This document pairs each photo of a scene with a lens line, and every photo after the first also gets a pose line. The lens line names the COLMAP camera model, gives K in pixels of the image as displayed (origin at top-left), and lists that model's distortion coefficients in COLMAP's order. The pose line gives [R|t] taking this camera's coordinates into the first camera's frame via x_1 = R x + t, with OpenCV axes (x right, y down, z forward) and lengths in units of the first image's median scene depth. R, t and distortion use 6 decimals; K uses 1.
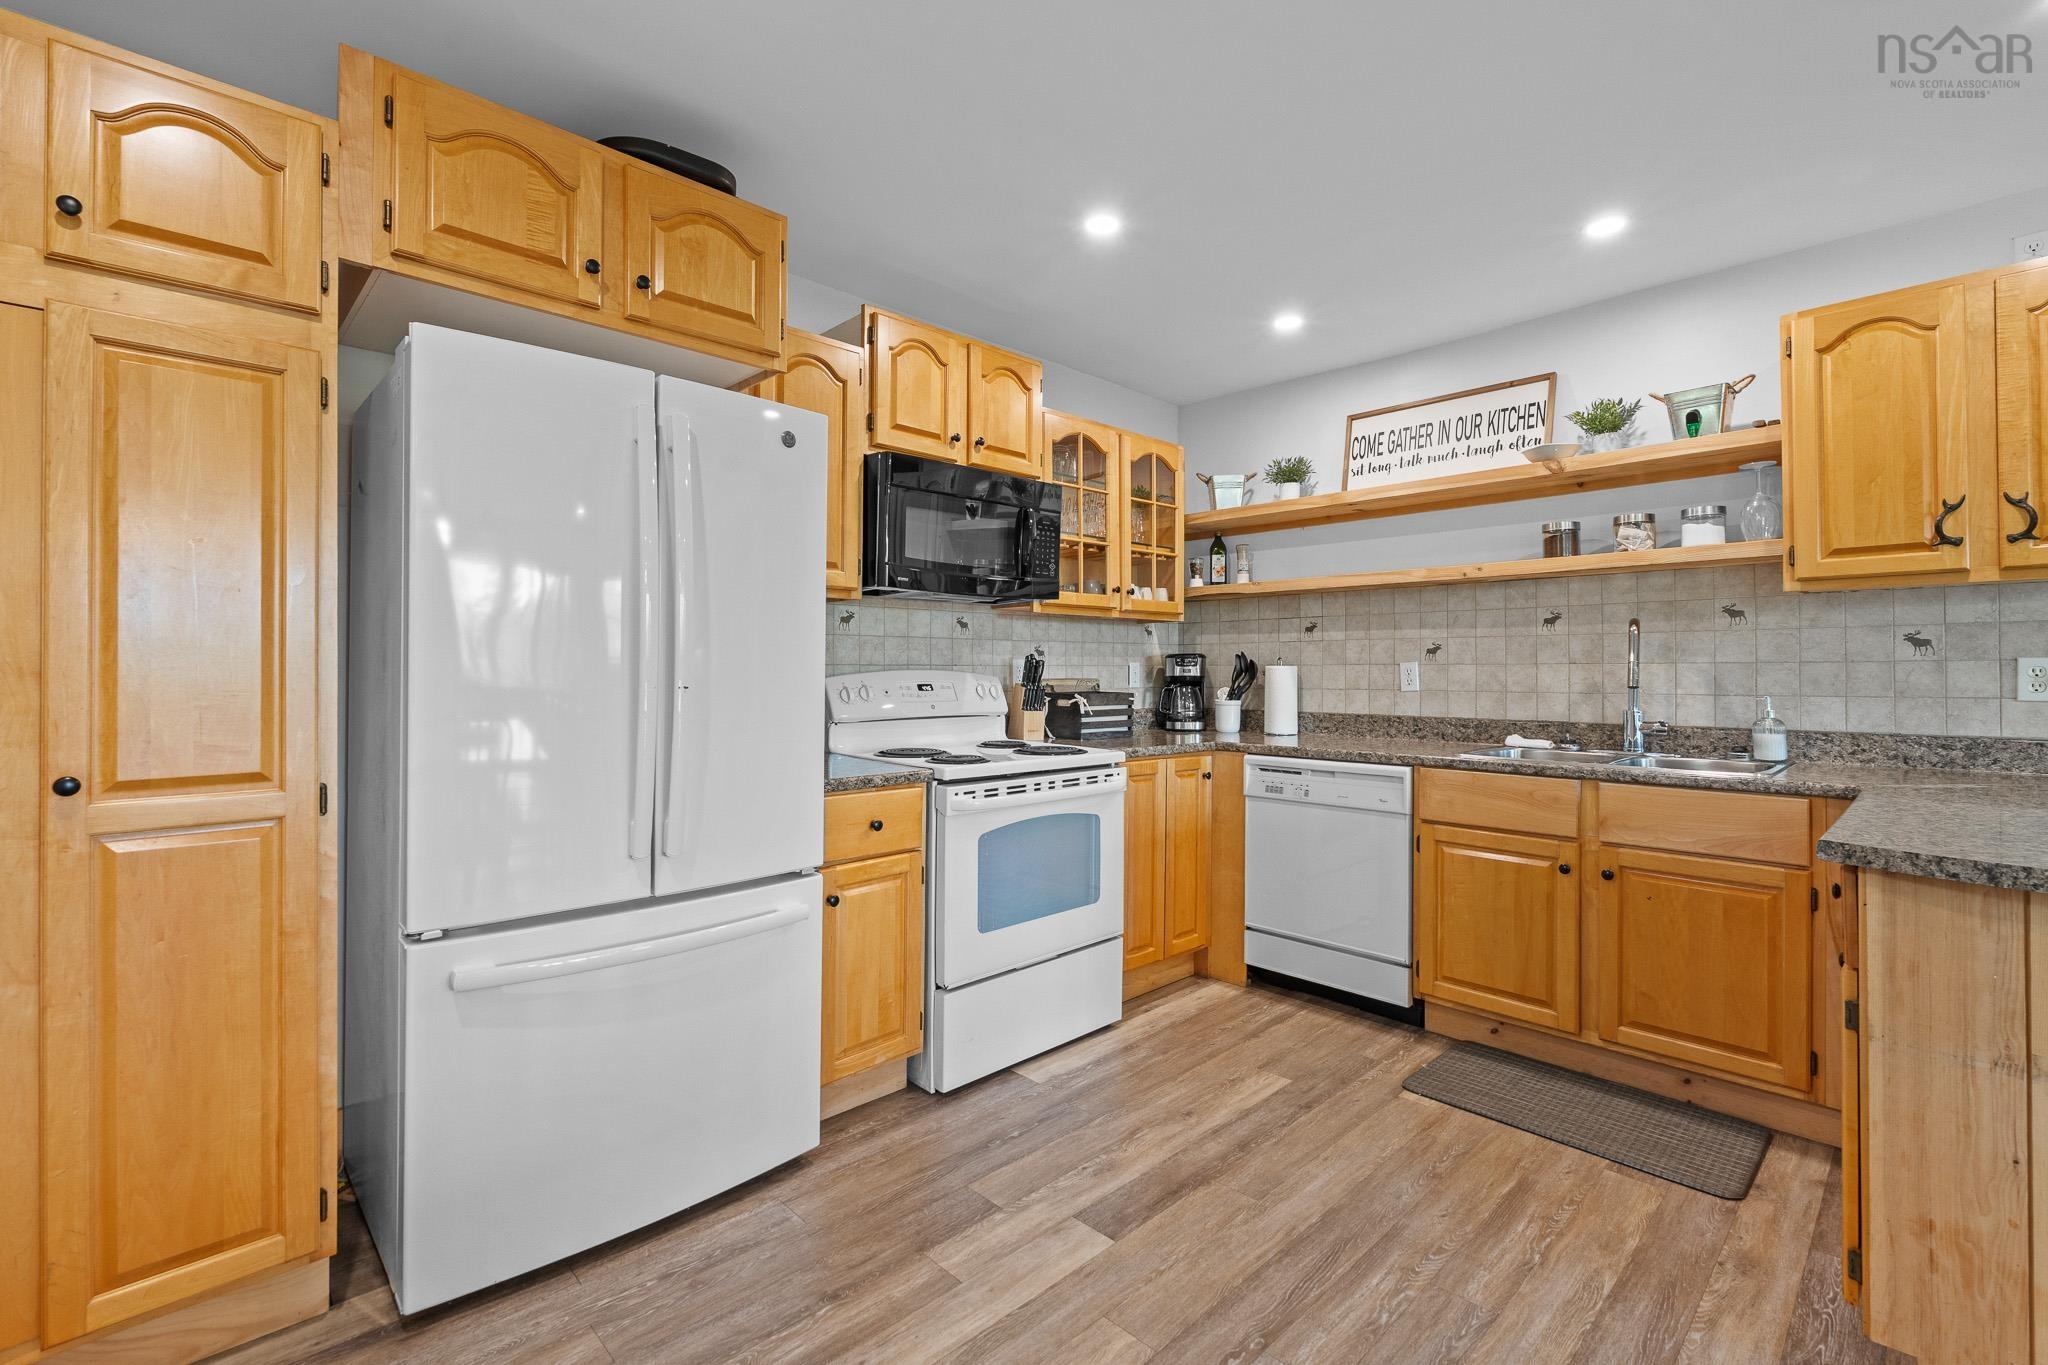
lens RADIAL K [[897.1, 0, 1018.4], [0, 897.1, 664.6], [0, 0, 1]] dist [-0.006626, 0.001212]
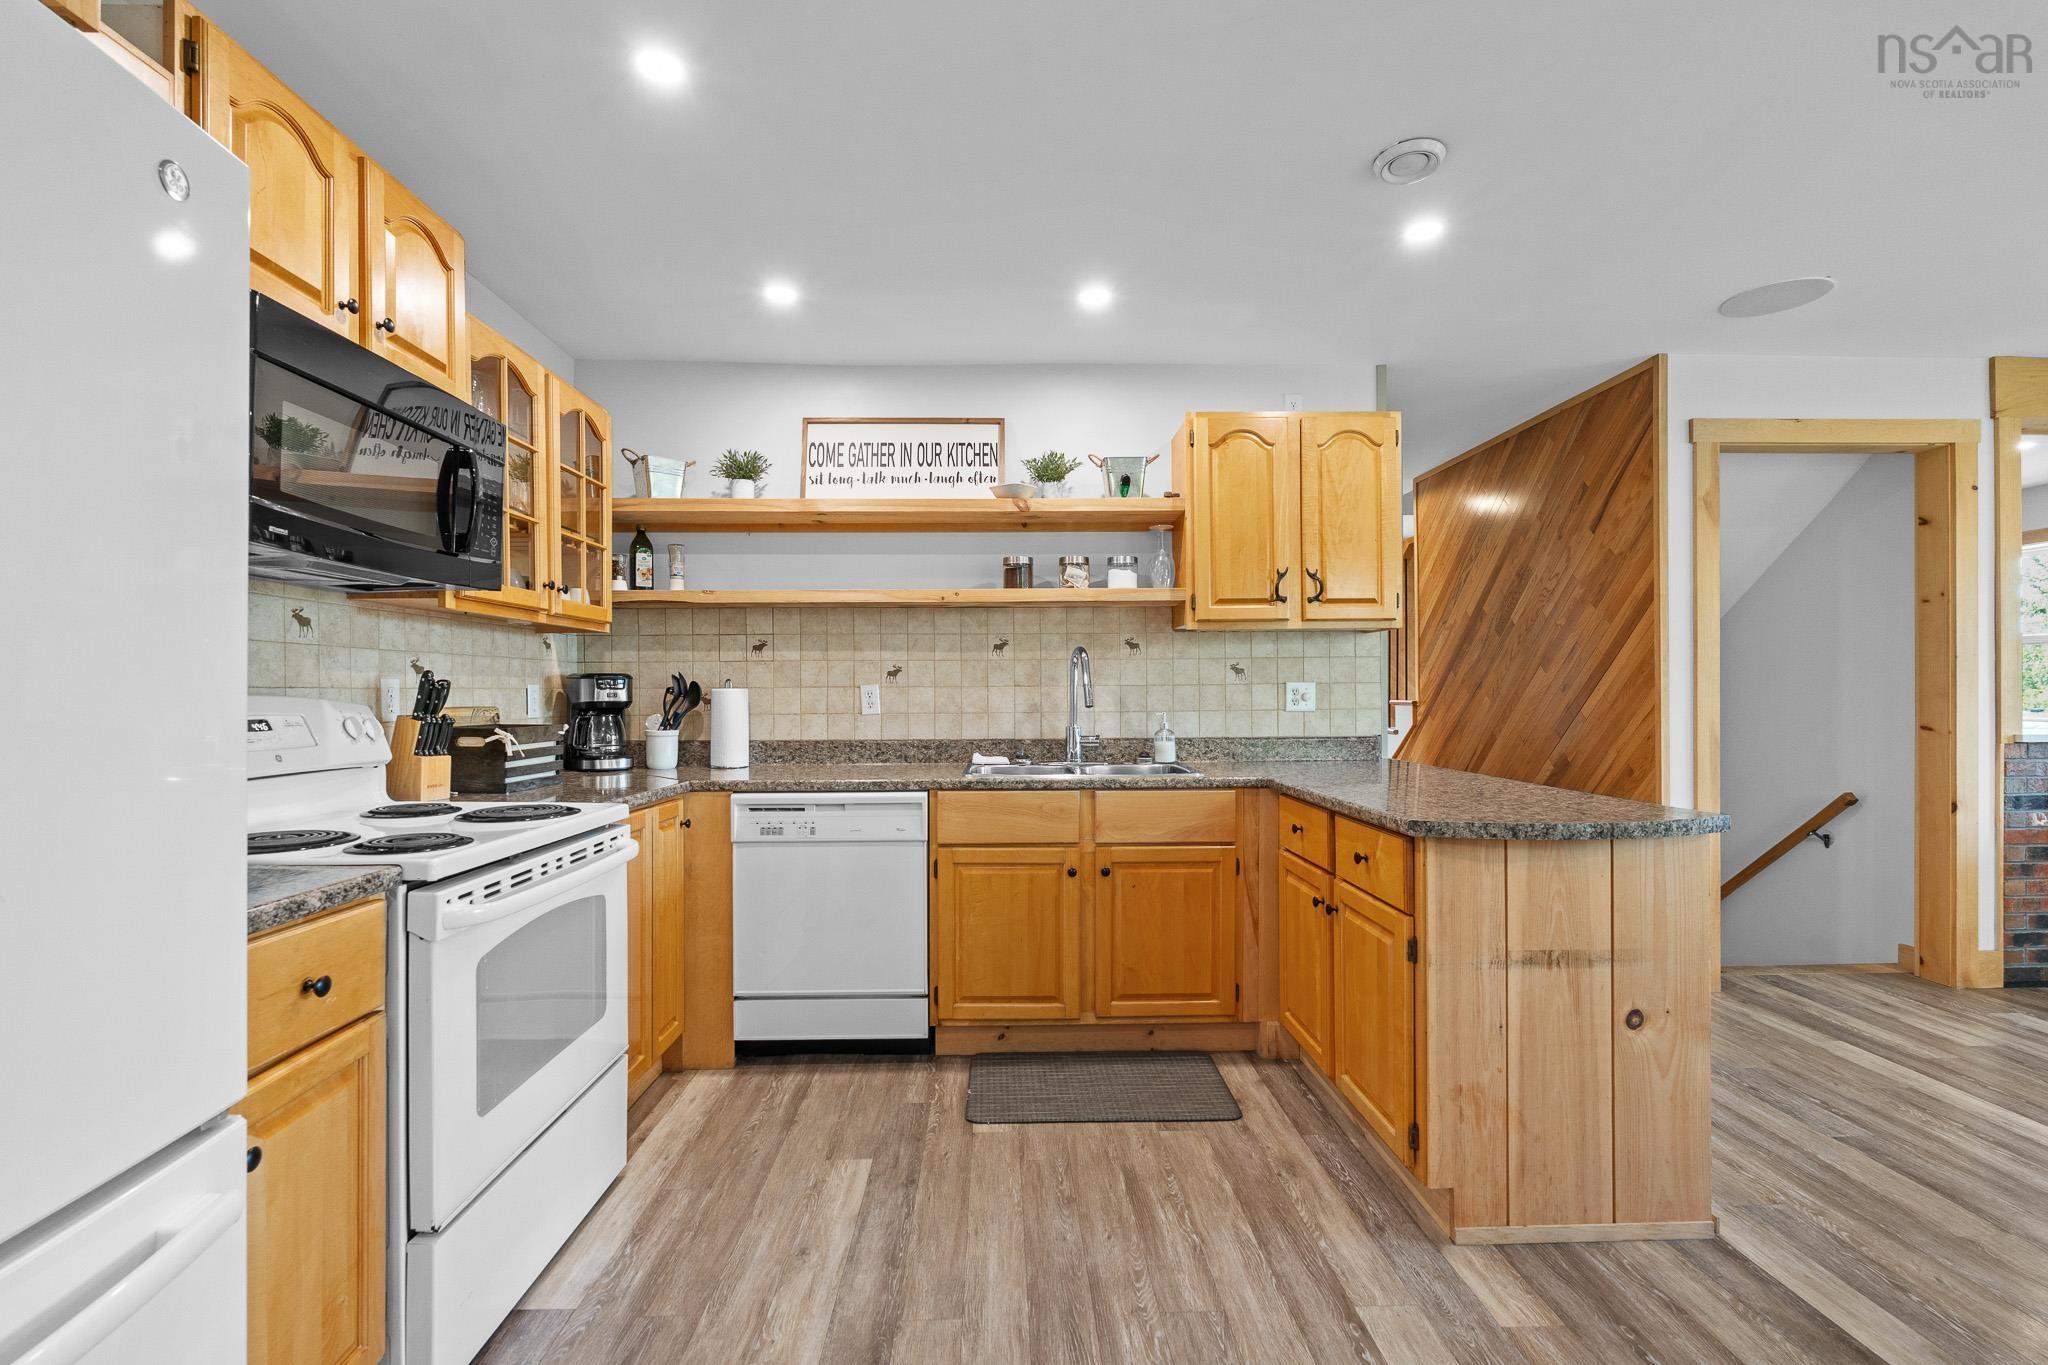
lens RADIAL K [[897.1, 0, 1018.9], [0, 897.1, 700.8], [0, 0, 1]] dist [-0.006626, 0.001212]
pose [[0.671224, -0.010595, 0.741179, -0.227772], [0.001226, 0.999912, 0.013183, 0.002647], [-0.741254, -0.007940, 0.671178, 0.284917]]
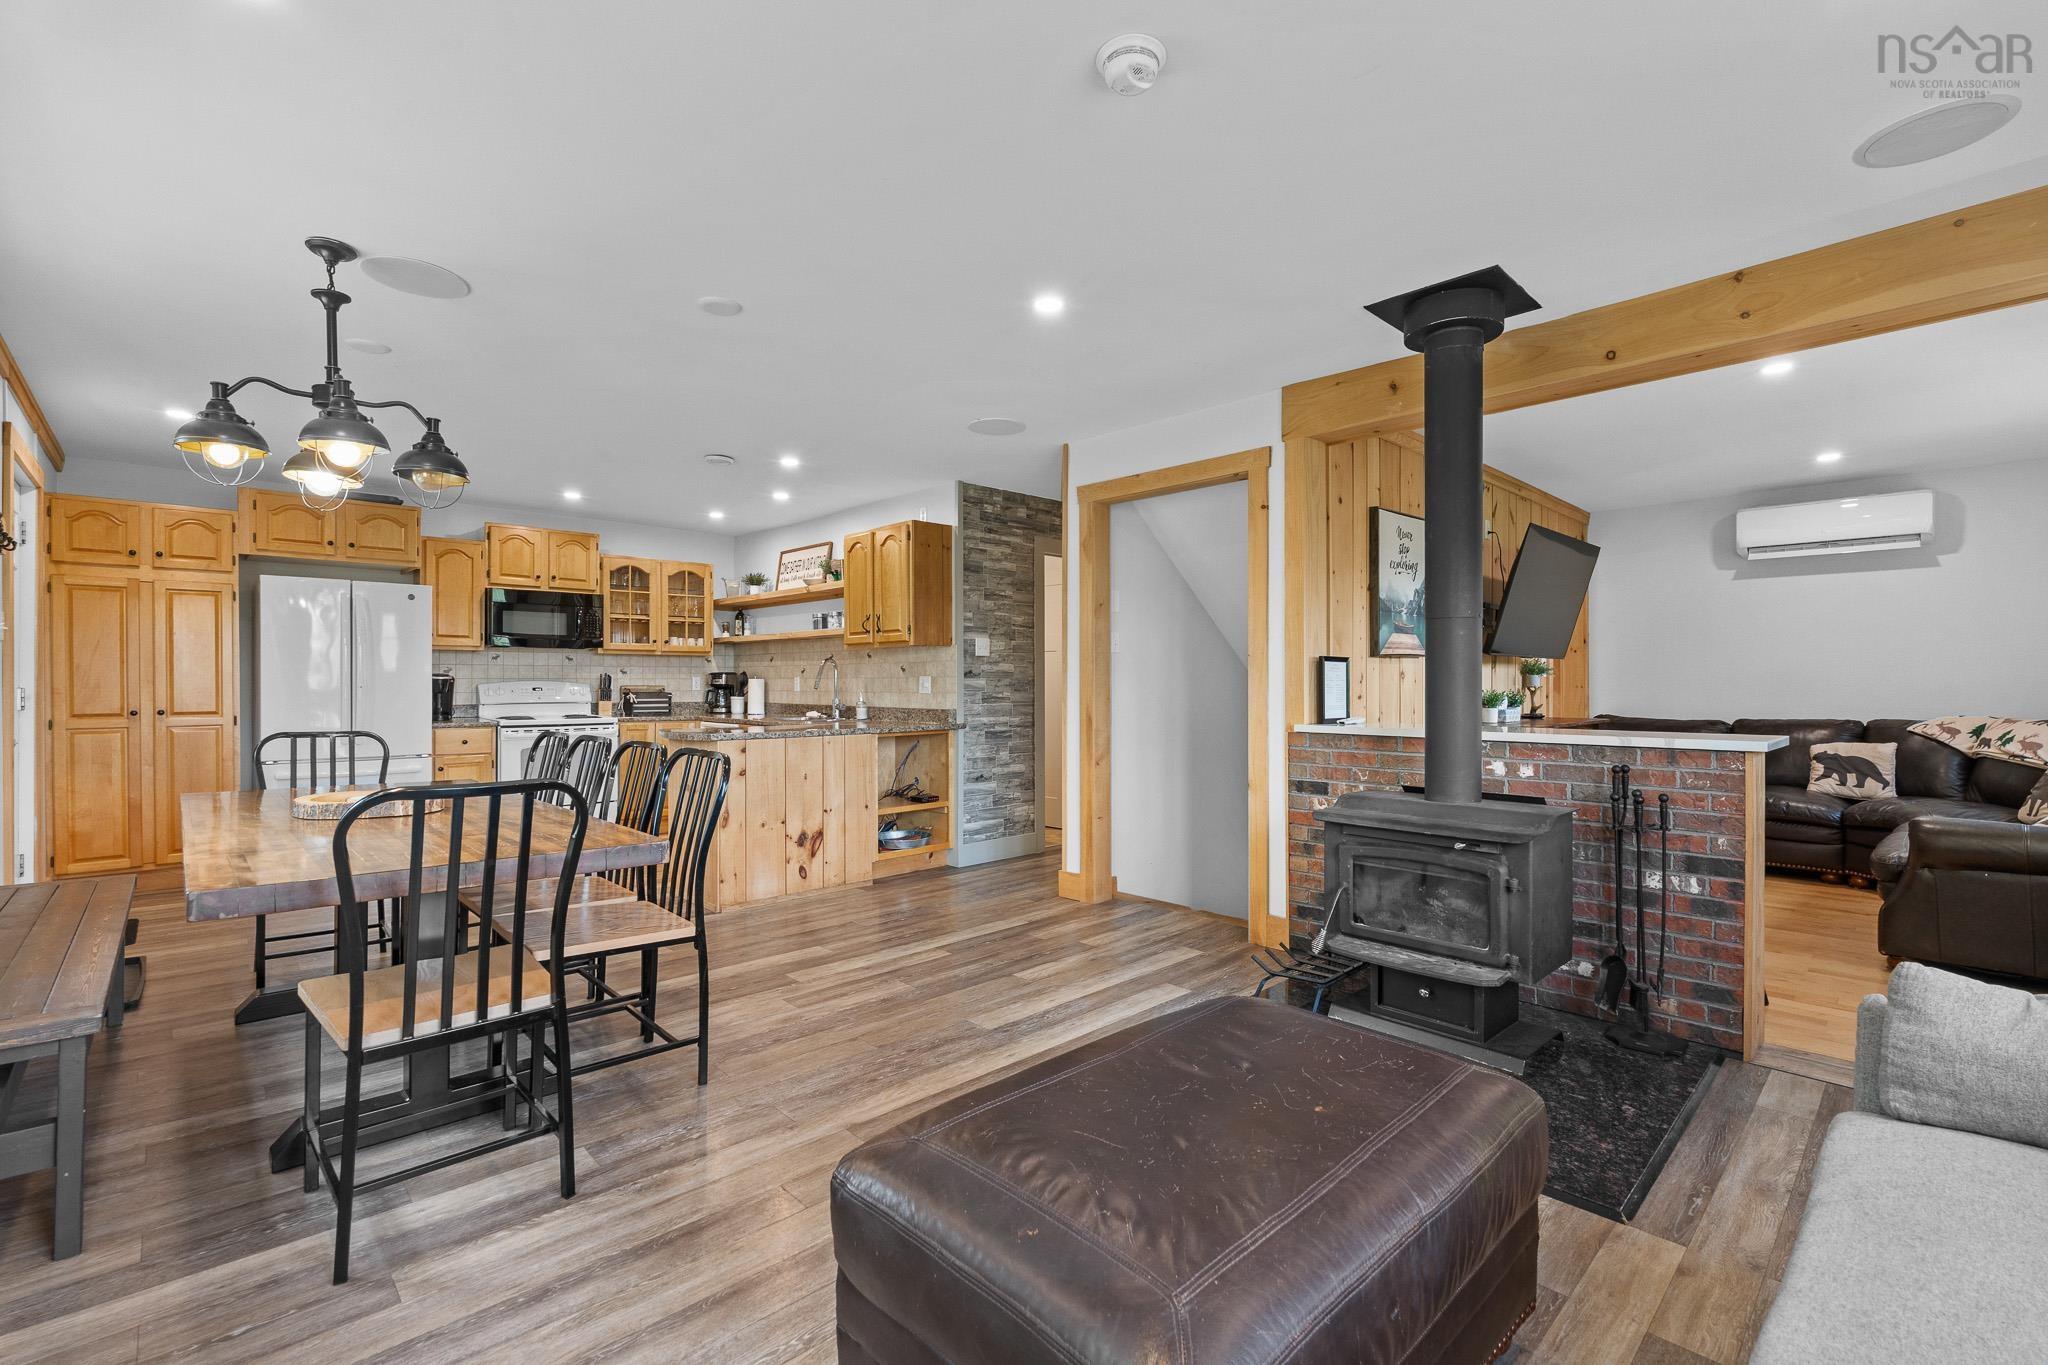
lens RADIAL K [[897.1, 0, 1027.6], [0, 897.1, 686.2], [0, 0, 1]] dist [-0.006626, 0.001212]
pose [[0.999998, -0.000141, -0.002110, 1.220240], [0.000165, 0.999936, 0.011344, -0.006721], [0.002109, -0.011344, 0.999933, -1.296332]]
